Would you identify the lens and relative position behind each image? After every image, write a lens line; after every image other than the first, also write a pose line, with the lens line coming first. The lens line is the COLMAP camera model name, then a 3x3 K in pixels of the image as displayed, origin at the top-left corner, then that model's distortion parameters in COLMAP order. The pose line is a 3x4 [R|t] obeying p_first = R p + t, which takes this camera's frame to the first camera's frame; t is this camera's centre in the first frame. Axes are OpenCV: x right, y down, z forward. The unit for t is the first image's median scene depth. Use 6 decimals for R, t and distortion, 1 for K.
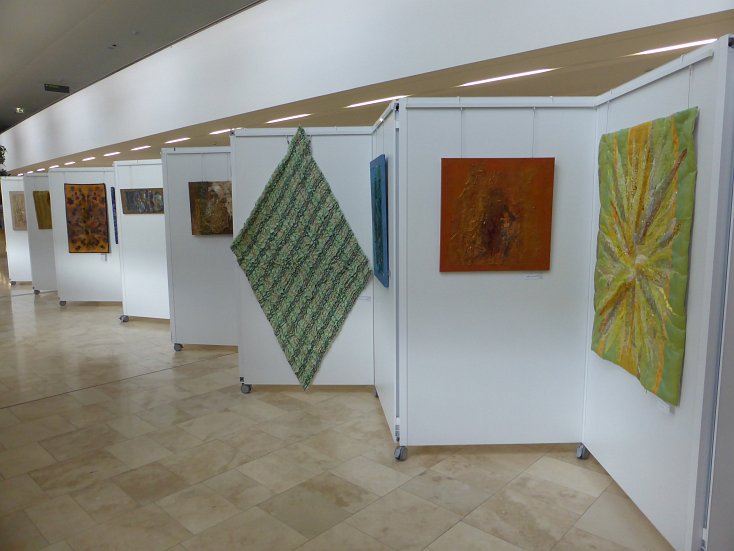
lens RADIAL K [[539.3, 0, 383.3], [0, 539.3, 273.6], [0, 0, 1]] dist [-0.028681, 0.006279]
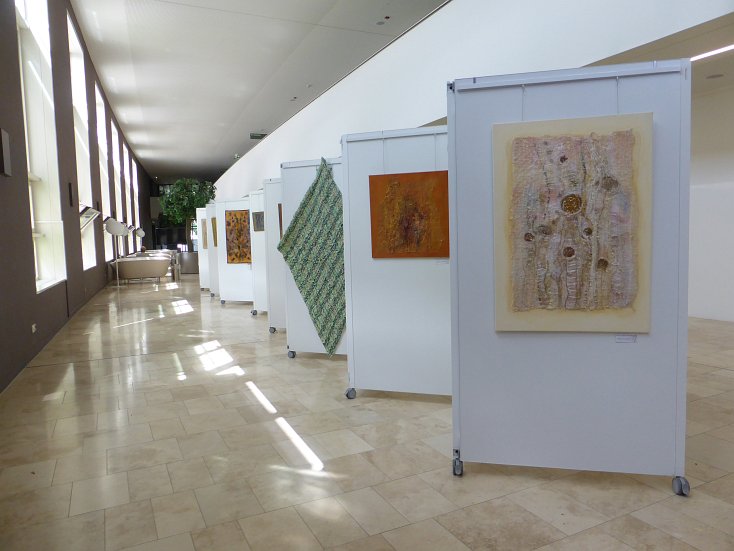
lens RADIAL K [[539.3, 0, 383.3], [0, 539.3, 273.6], [0, 0, 1]] dist [-0.028681, 0.006279]
pose [[0.937925, 0.008806, -0.346726, 0.446370], [-0.026164, 0.998625, -0.045416, 0.072162], [0.345850, 0.051668, 0.936866, -0.198032]]
